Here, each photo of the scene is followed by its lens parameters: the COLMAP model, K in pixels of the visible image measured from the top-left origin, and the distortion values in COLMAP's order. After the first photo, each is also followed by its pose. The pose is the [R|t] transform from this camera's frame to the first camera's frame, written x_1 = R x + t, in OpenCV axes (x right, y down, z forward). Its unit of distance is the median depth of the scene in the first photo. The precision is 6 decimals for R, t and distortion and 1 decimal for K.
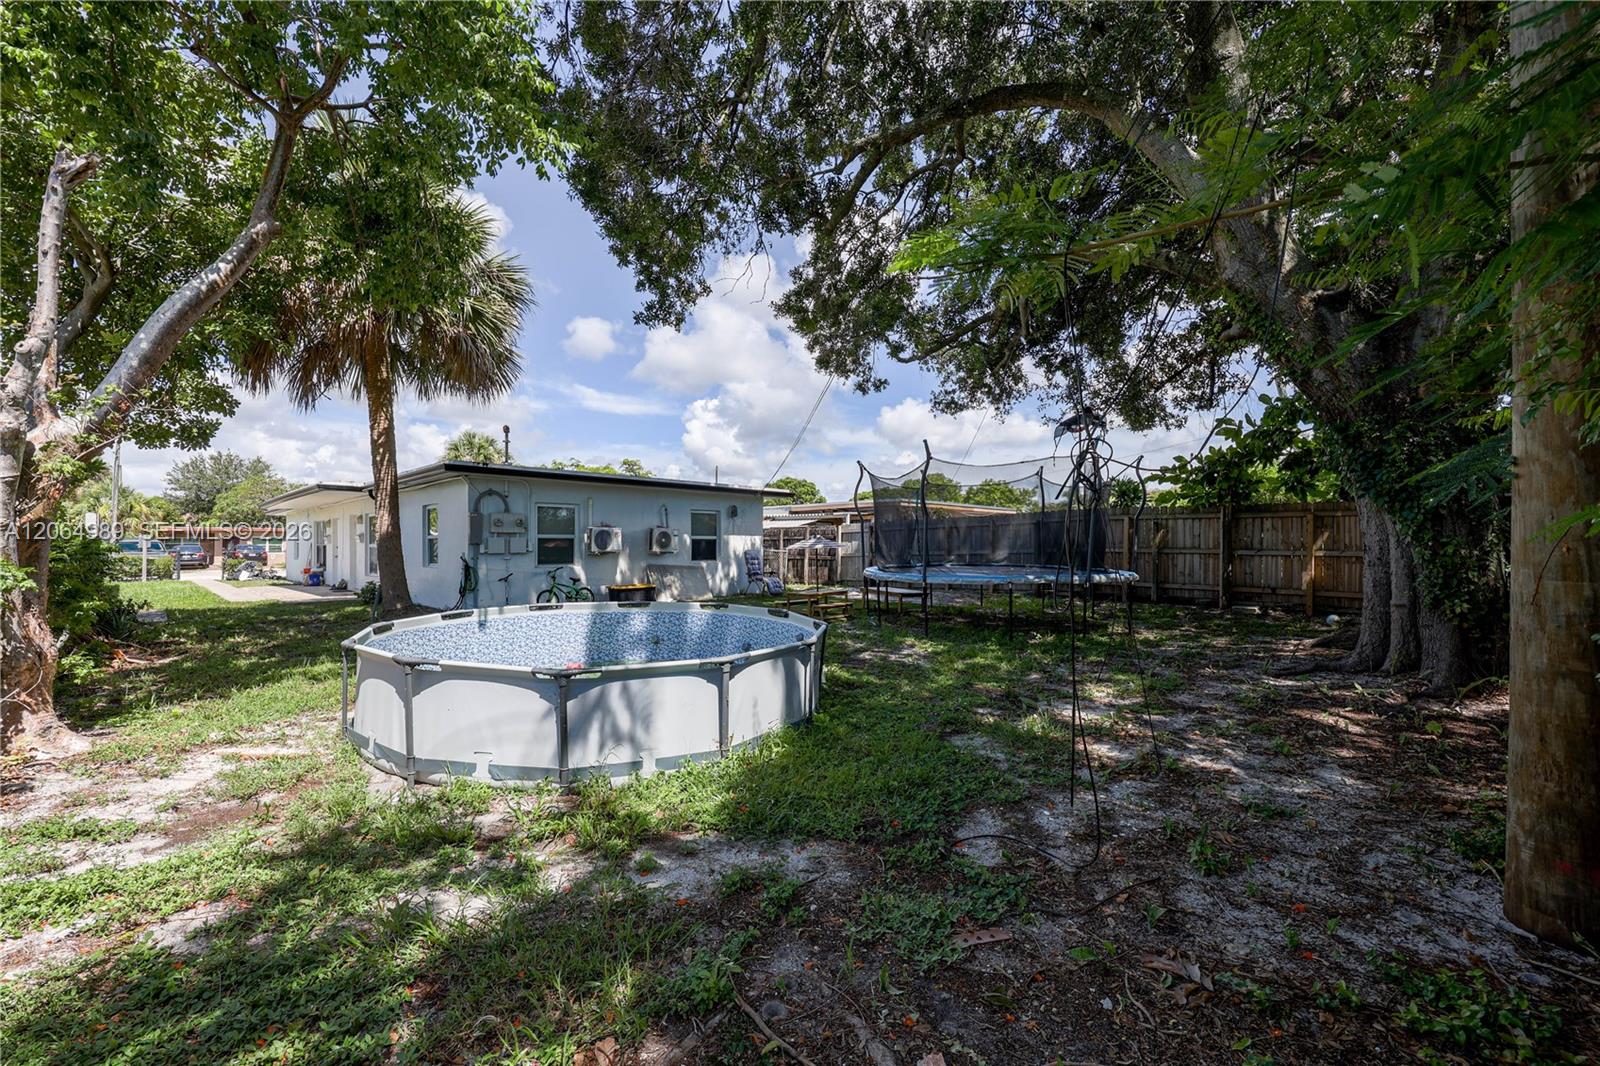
lens RADIAL K [[591.4, 0, 800.0], [0, 591.4, 533.0], [0, 0, 1]] dist [-0.017077, 0.000031]
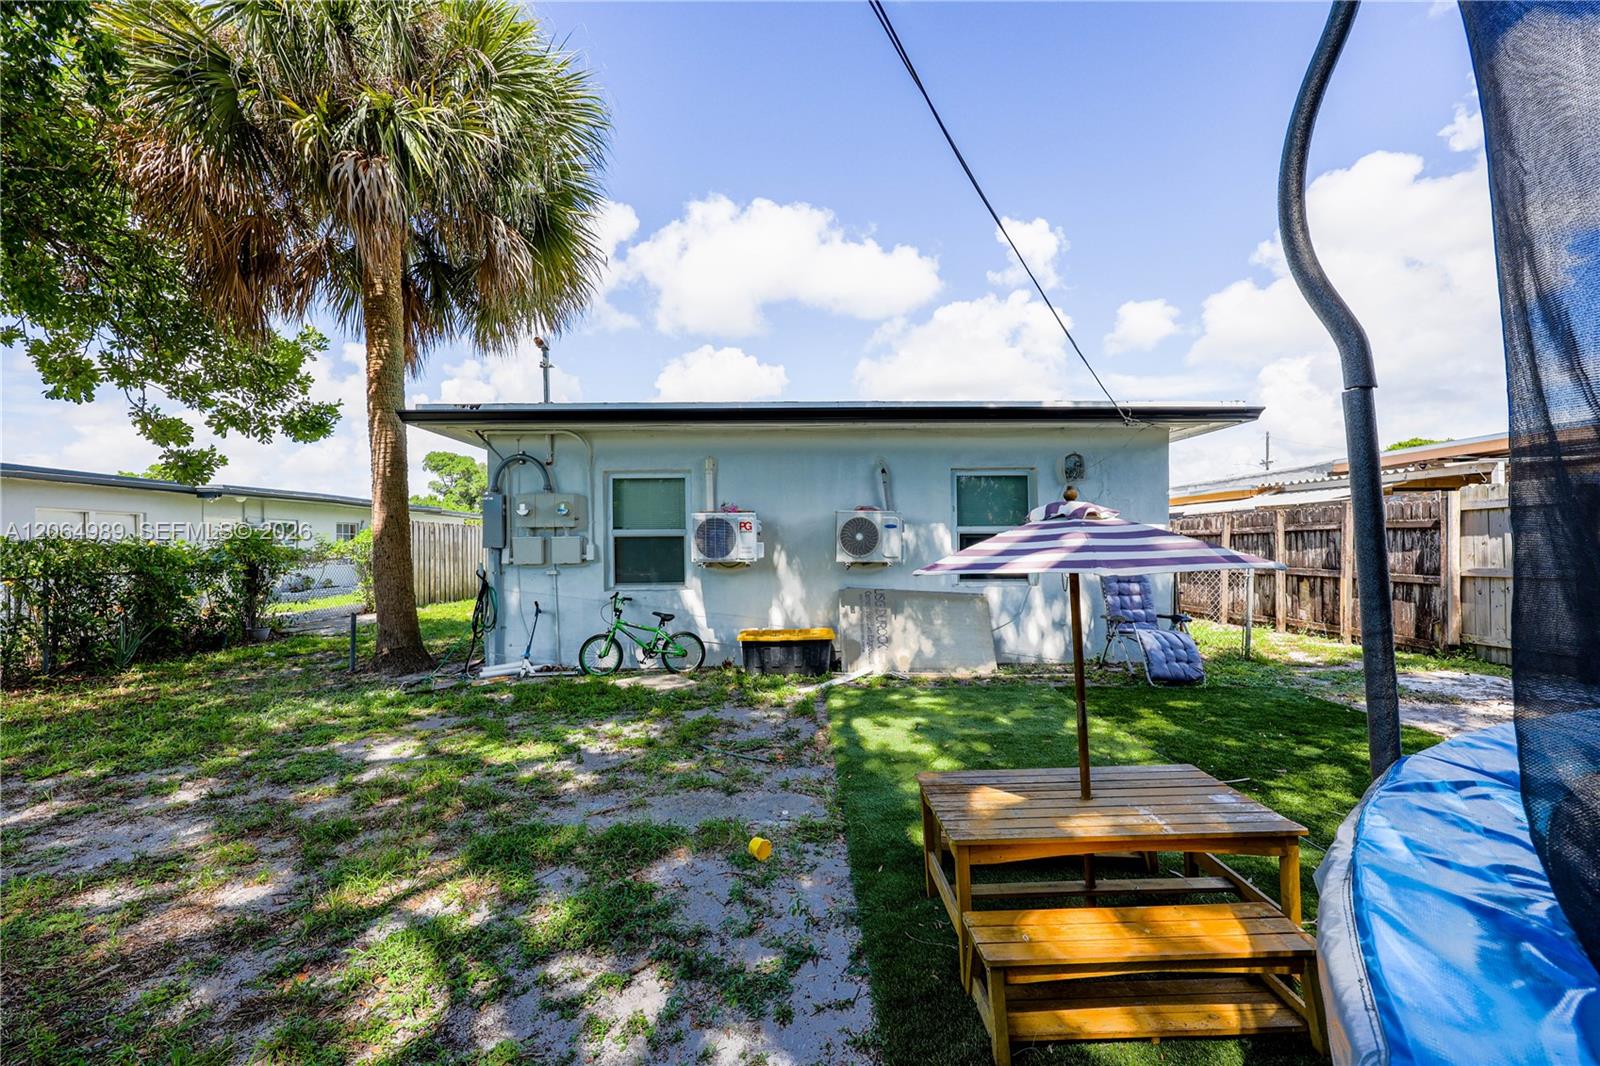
lens RADIAL K [[591.4, 0, 800.0], [0, 591.4, 533.0], [0, 0, 1]] dist [-0.017077, 0.000031]
pose [[0.689597, -0.008876, -0.724139, 0.062082], [0.018388, 0.999817, 0.005257, 0.004711], [0.723960, -0.016940, 0.689634, 0.659711]]
